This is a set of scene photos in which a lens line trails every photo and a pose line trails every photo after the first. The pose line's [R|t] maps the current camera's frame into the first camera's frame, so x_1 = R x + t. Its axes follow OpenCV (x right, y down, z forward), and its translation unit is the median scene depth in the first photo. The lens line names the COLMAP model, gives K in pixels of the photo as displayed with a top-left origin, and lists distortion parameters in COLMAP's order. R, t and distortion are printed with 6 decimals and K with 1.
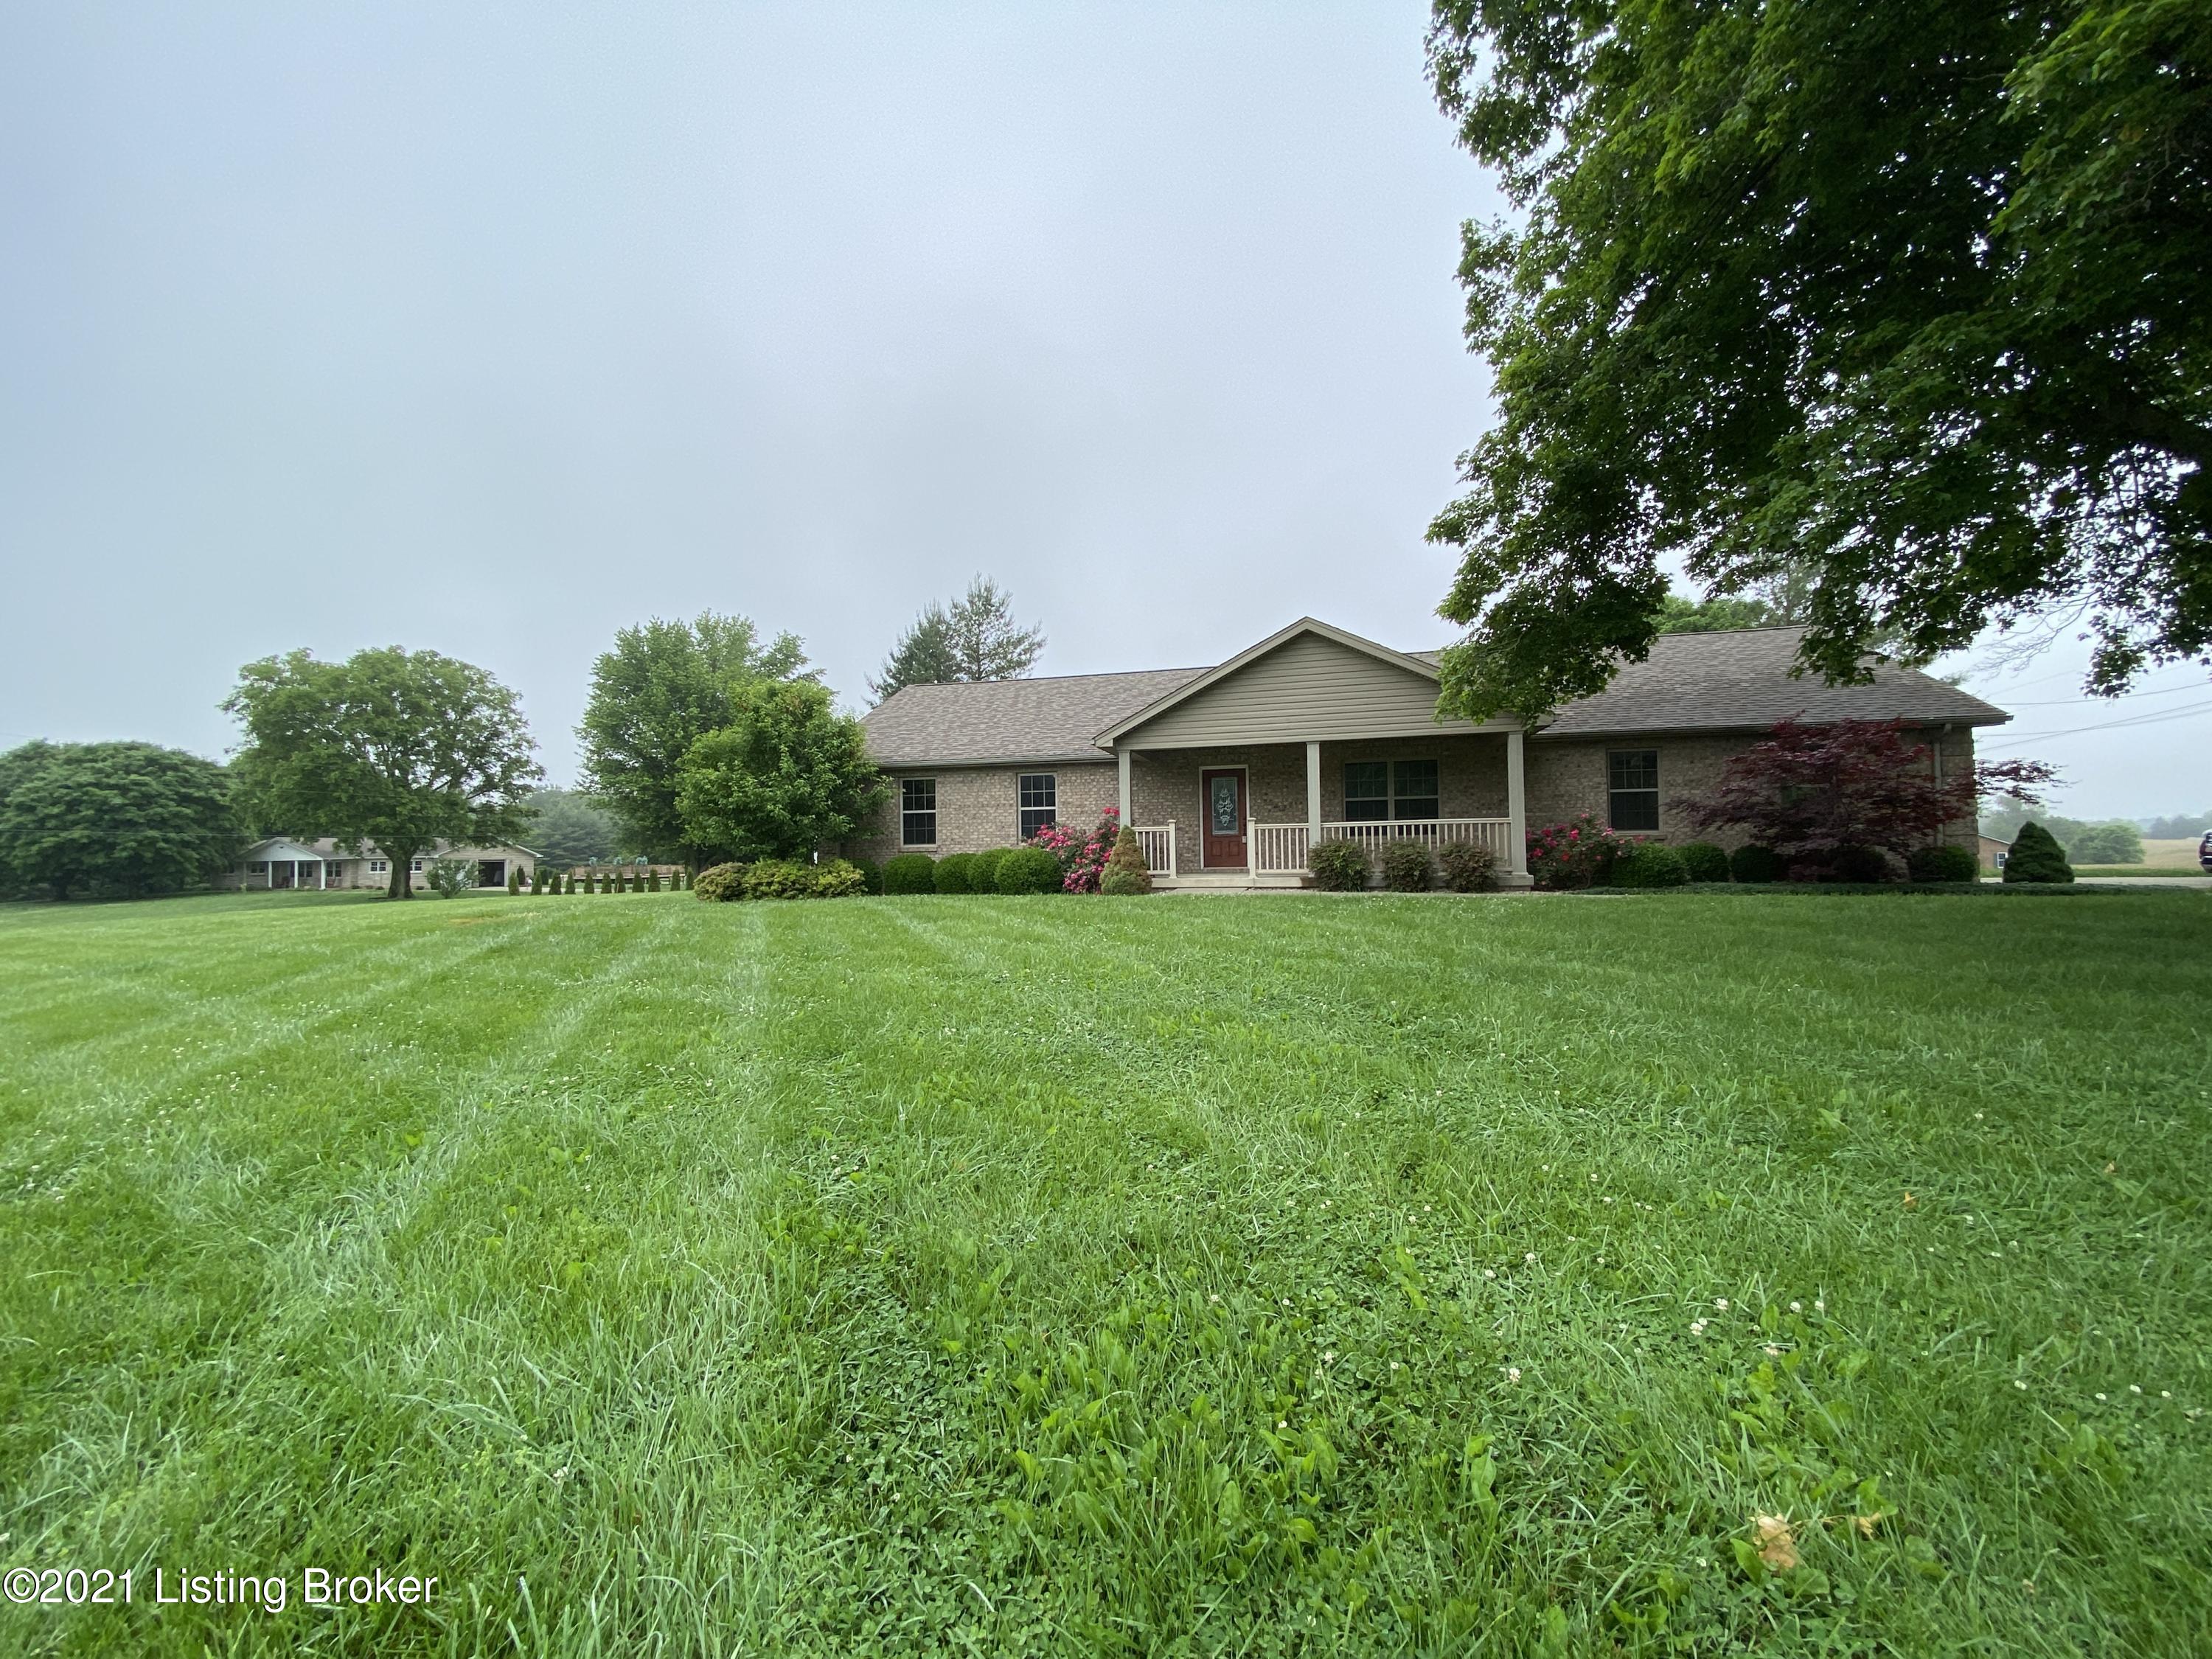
lens RADIAL K [[914.0, 0, 1119.7], [0, 914.0, 835.1], [0, 0, 1]] dist [-0.028894, -0.000377]
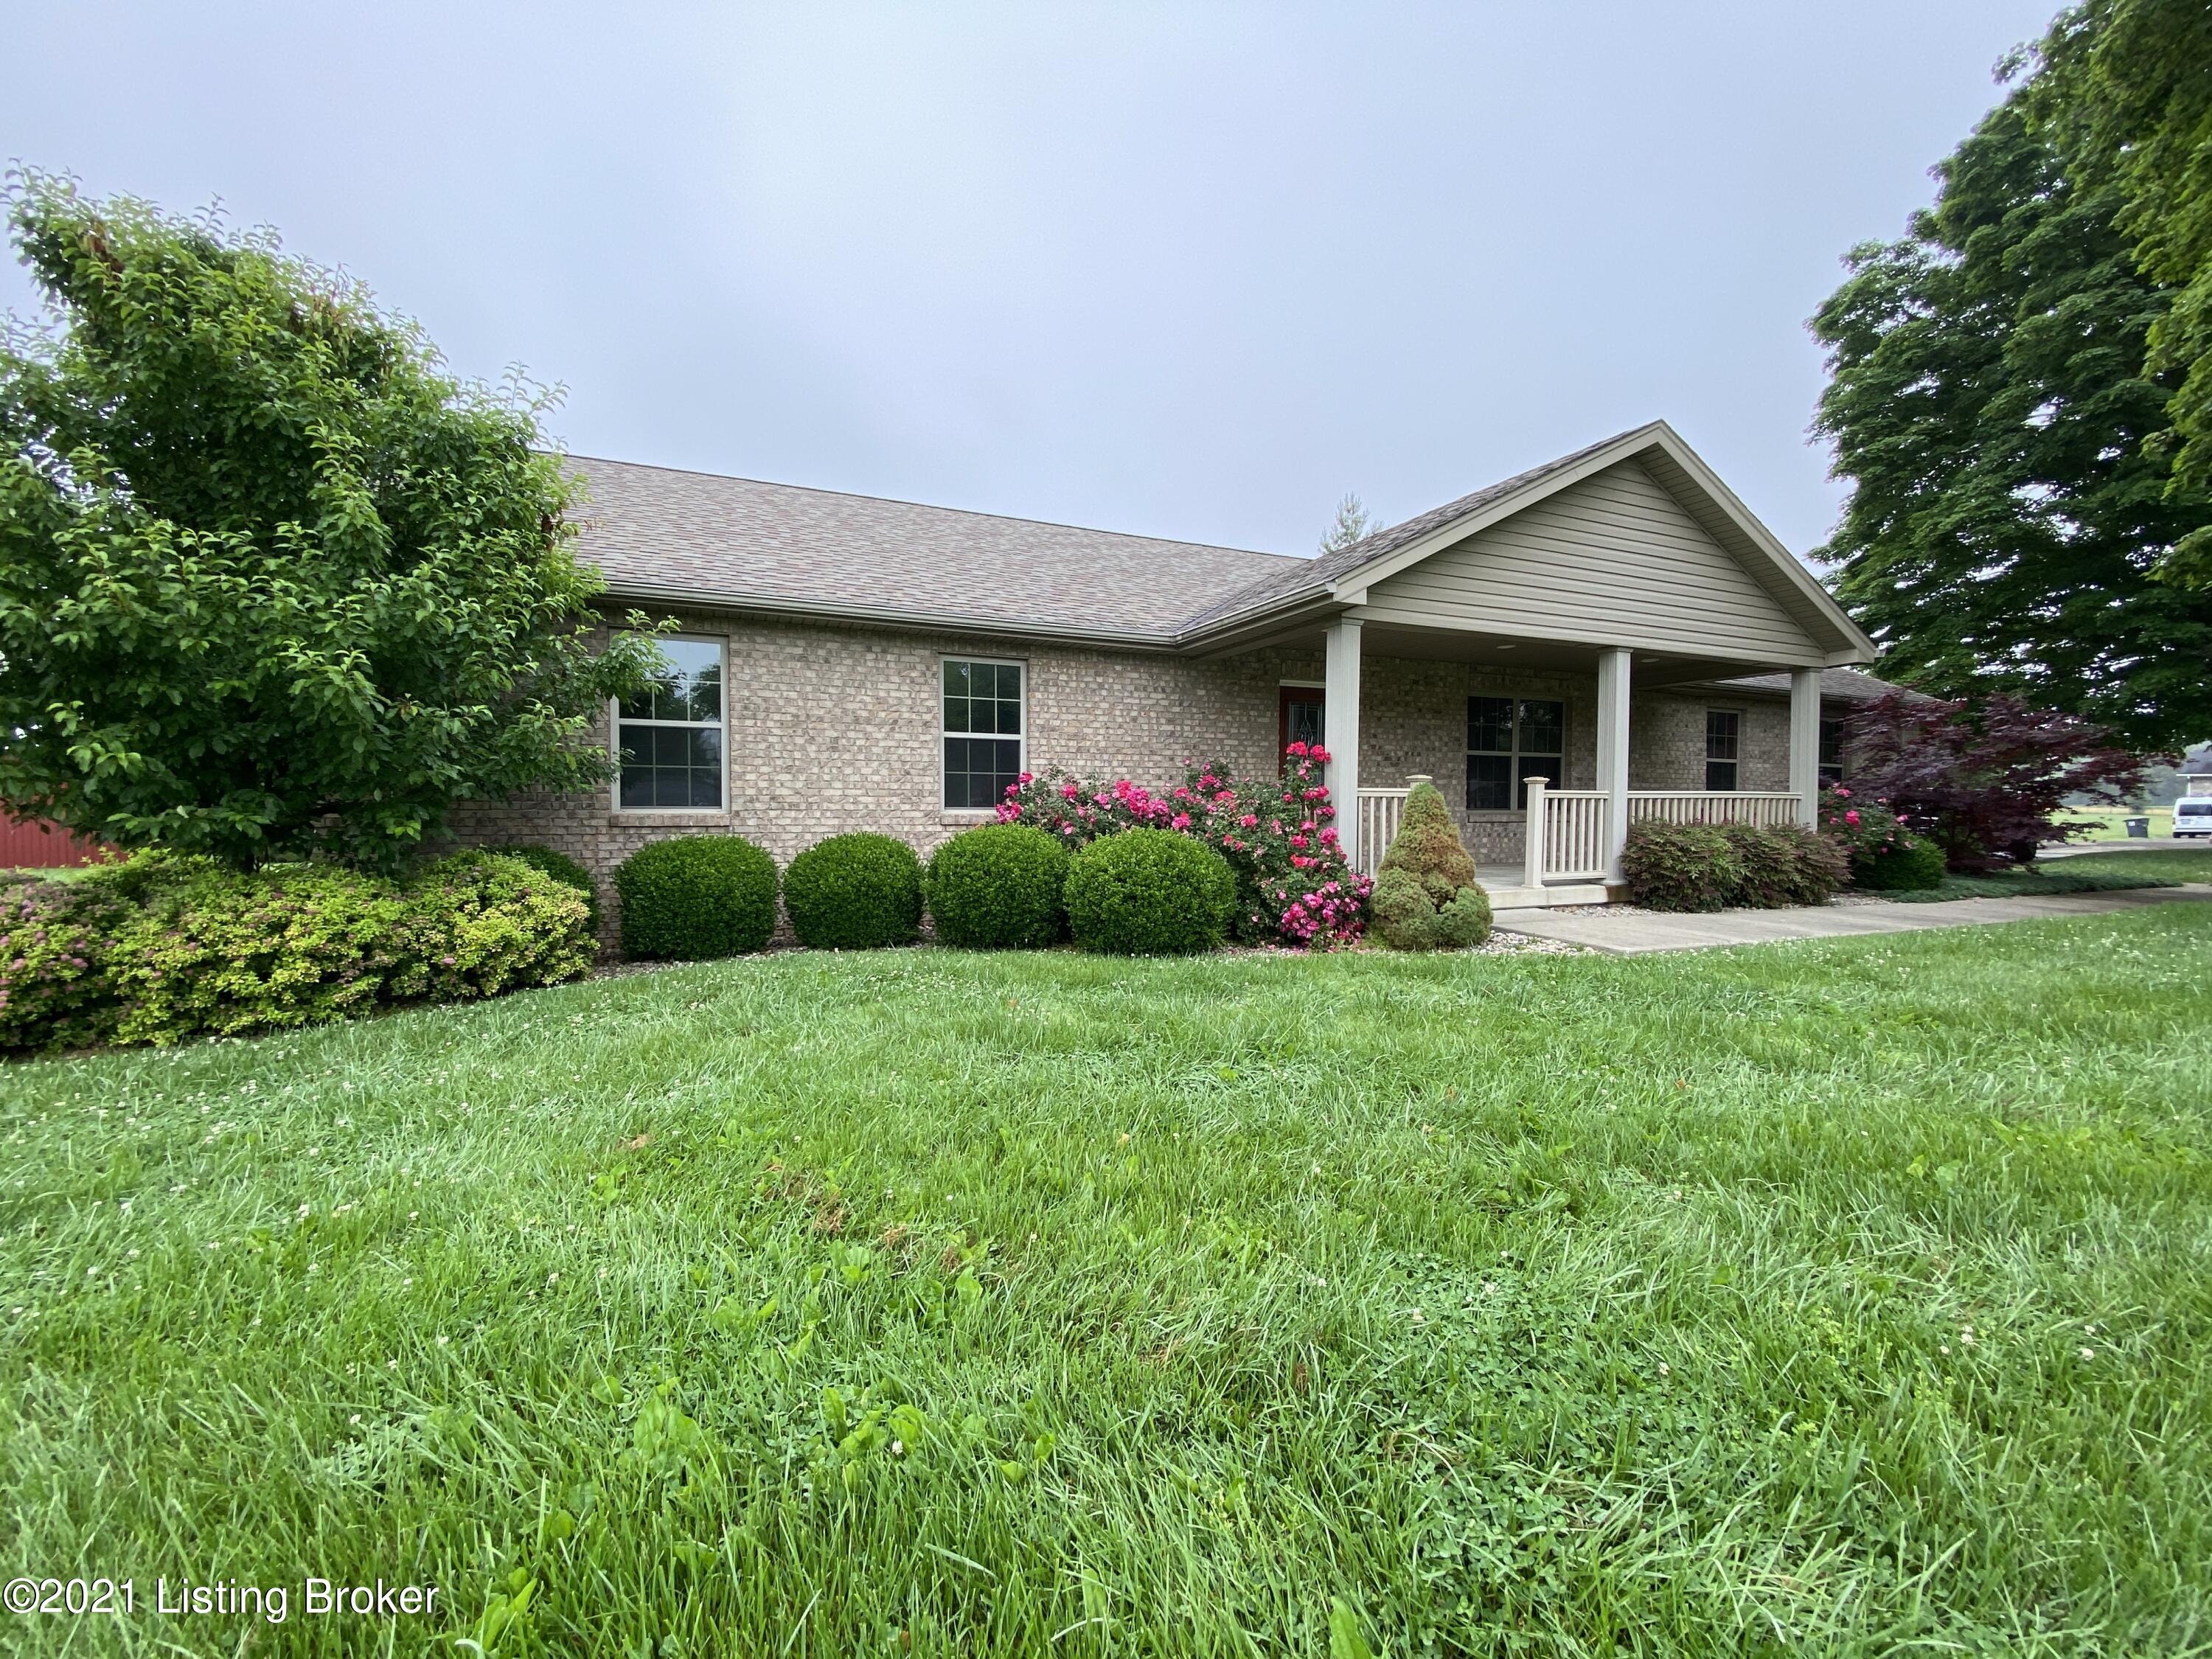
lens RADIAL K [[914.0, 0, 1119.7], [0, 914.0, 835.1], [0, 0, 1]] dist [-0.028894, -0.000377]
pose [[0.803499, 0.002215, 0.595302, -0.324246], [-0.027113, 0.999092, 0.032878, 0.003423], [-0.594689, -0.042558, 0.802829, 0.627942]]
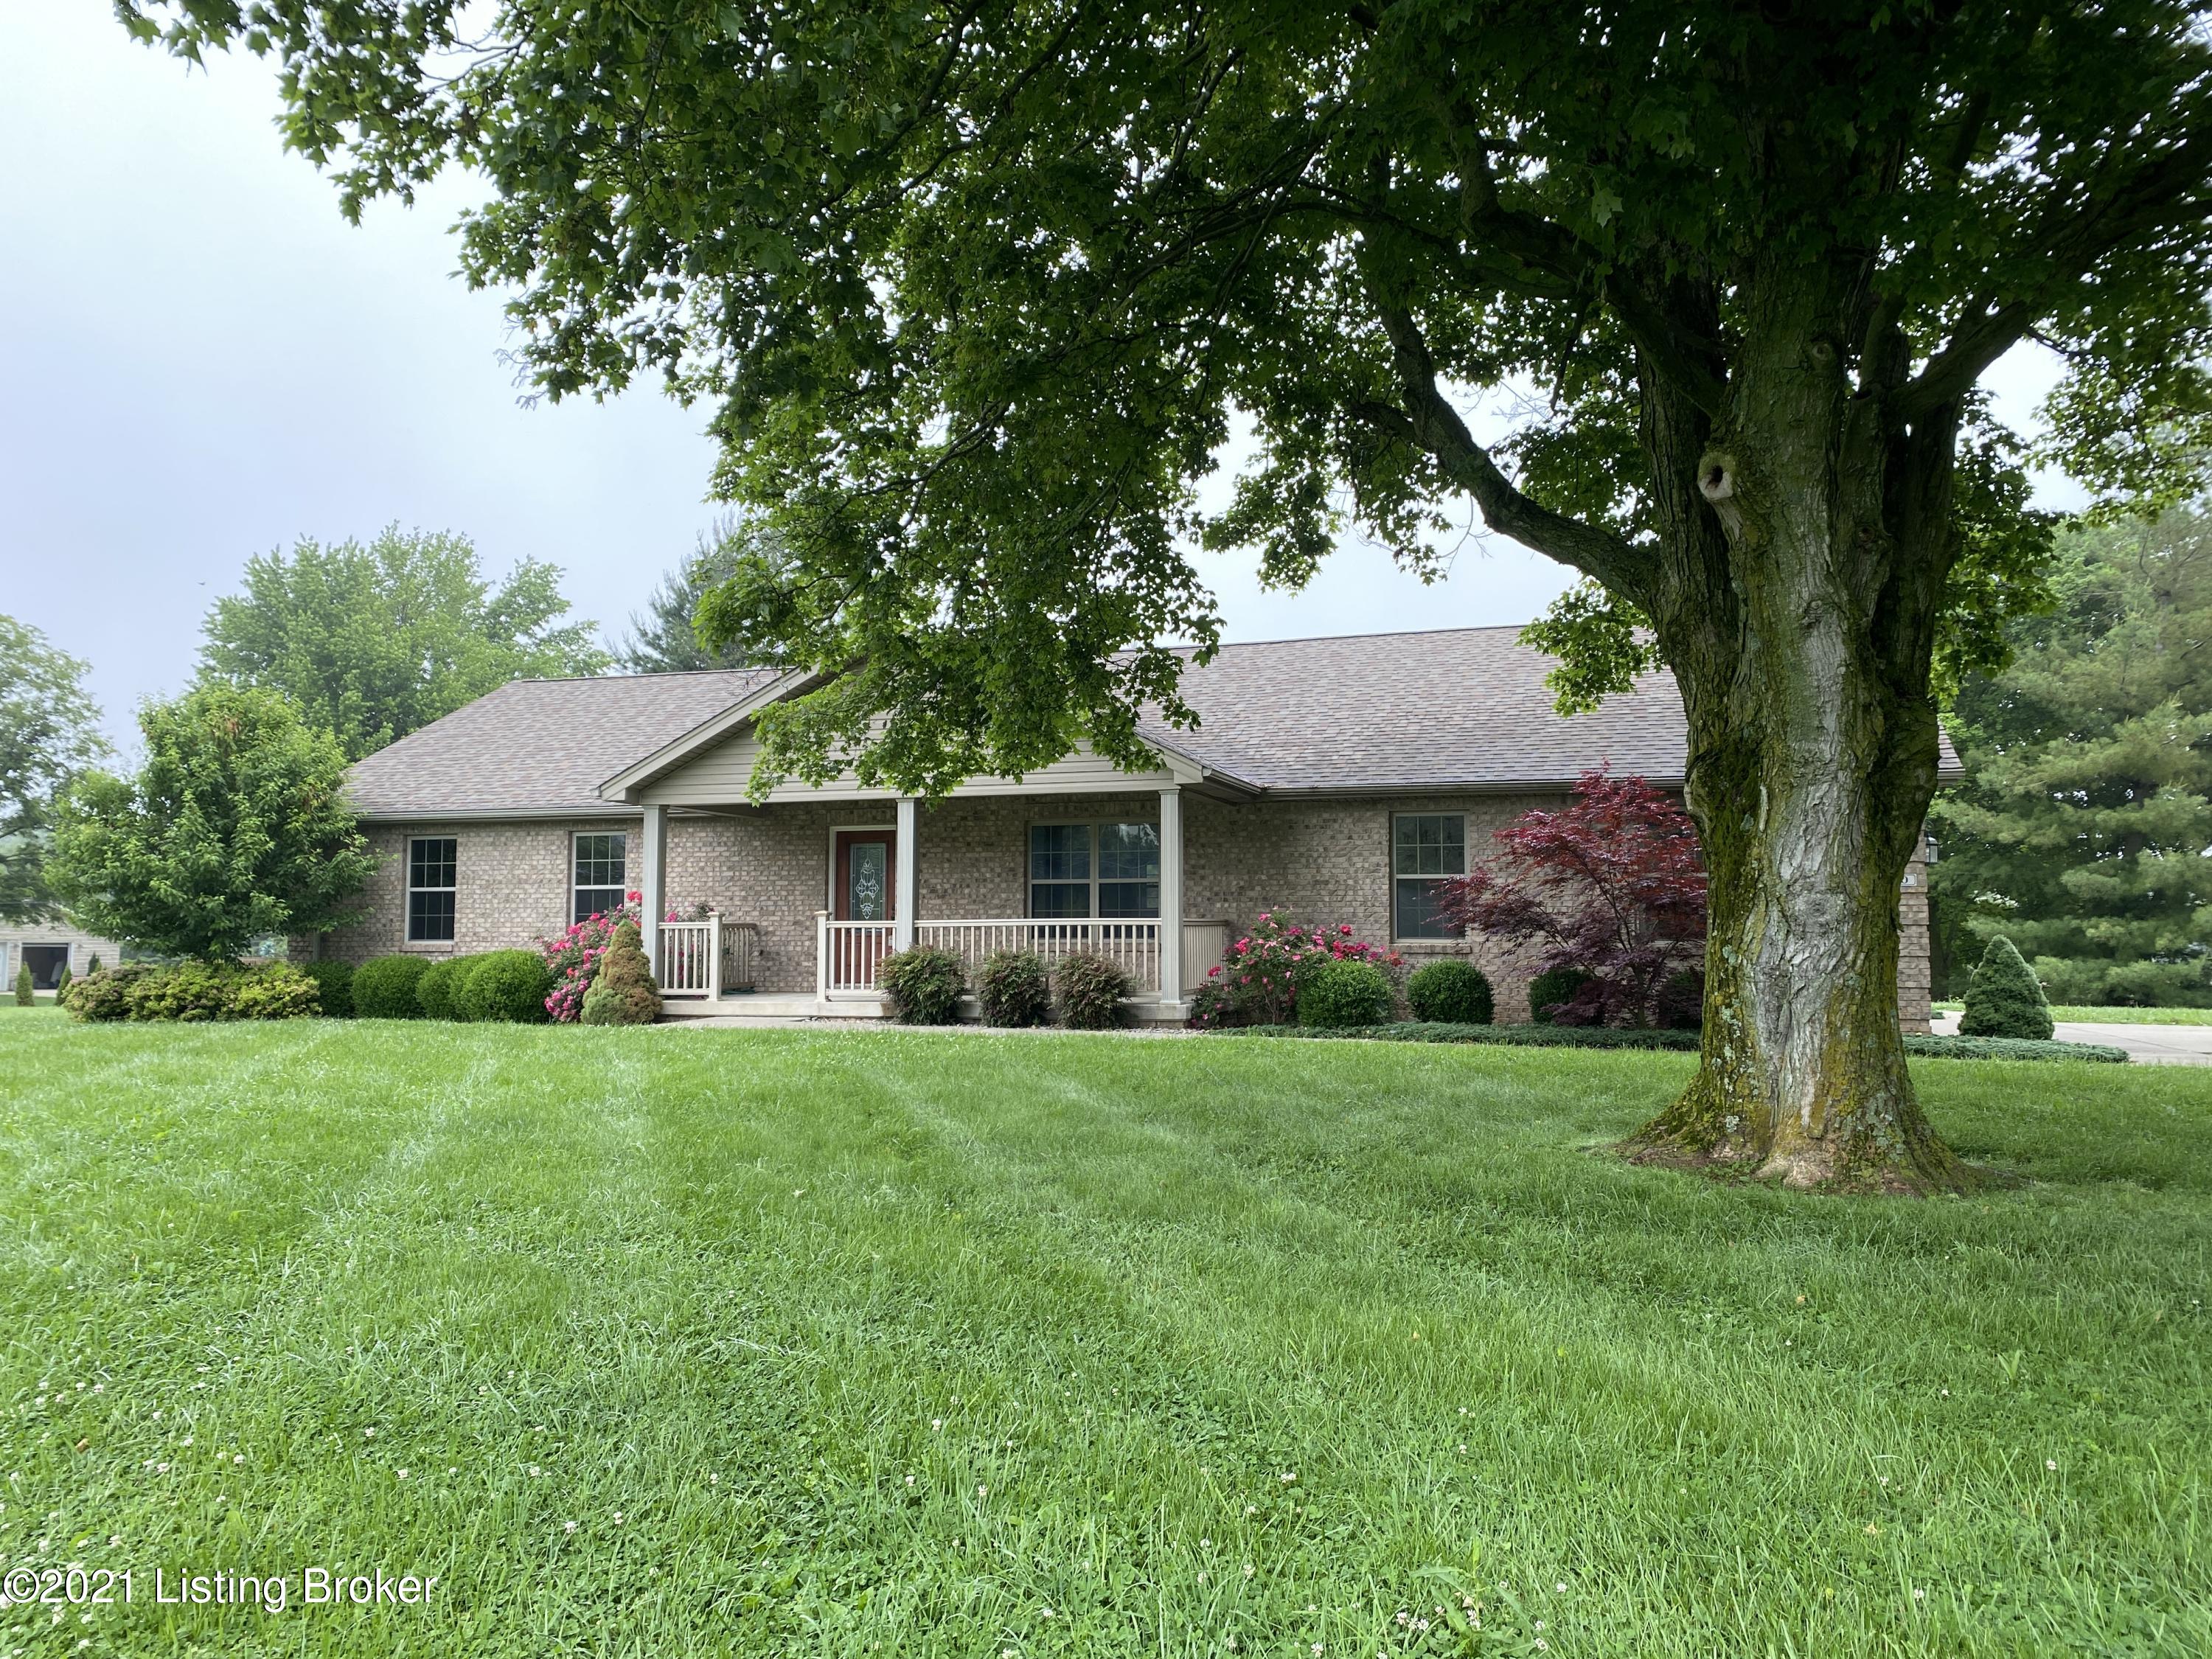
lens RADIAL K [[1729.6, 0, 1106.0], [0, 1729.6, 829.5], [0, 0, 1]] dist [-0.002194, 0.005191]
pose [[0.994321, 0.009270, -0.106022, 0.417830], [-0.014084, 0.998899, -0.044756, -0.021700], [0.105490, 0.045995, 0.993356, -0.183665]]
